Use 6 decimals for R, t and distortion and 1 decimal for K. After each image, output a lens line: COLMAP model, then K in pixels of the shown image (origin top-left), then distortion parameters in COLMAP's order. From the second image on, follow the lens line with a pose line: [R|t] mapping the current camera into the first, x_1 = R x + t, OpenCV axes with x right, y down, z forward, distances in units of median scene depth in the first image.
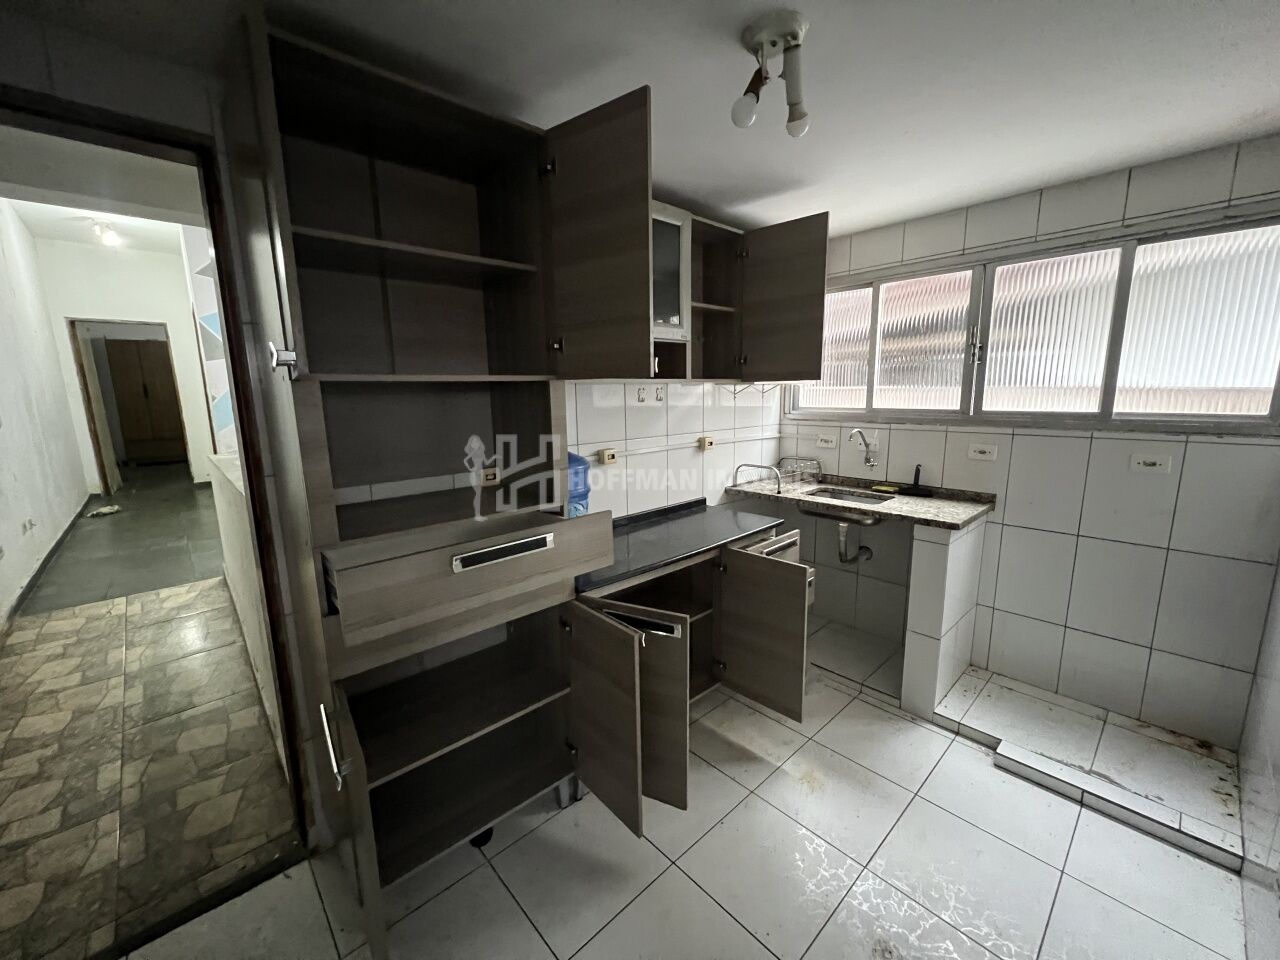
lens RADIAL K [[513.1, 0, 641.7], [0, 513.1, 481.2], [0, 0, 1]] dist [-0.000874, -0.000004]
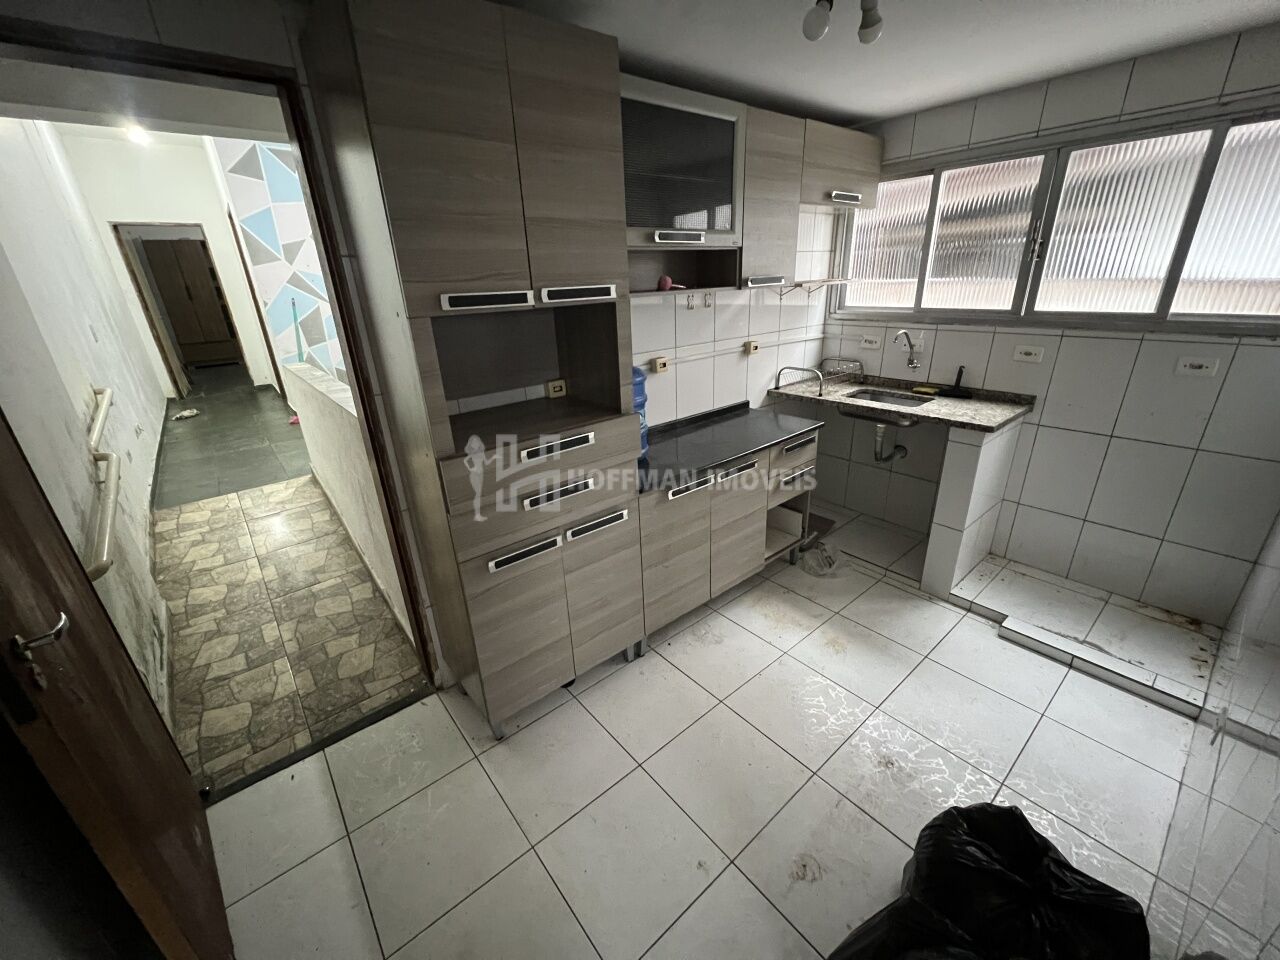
lens RADIAL K [[513.1, 0, 641.6], [0, 513.1, 482.6], [0, 0, 1]] dist [-0.000874, -0.000004]
pose [[0.998334, -0.001970, -0.057674, -0.043817], [0.013992, 0.977861, 0.208787, -0.033576], [0.055986, -0.209246, 0.976259, -0.093063]]
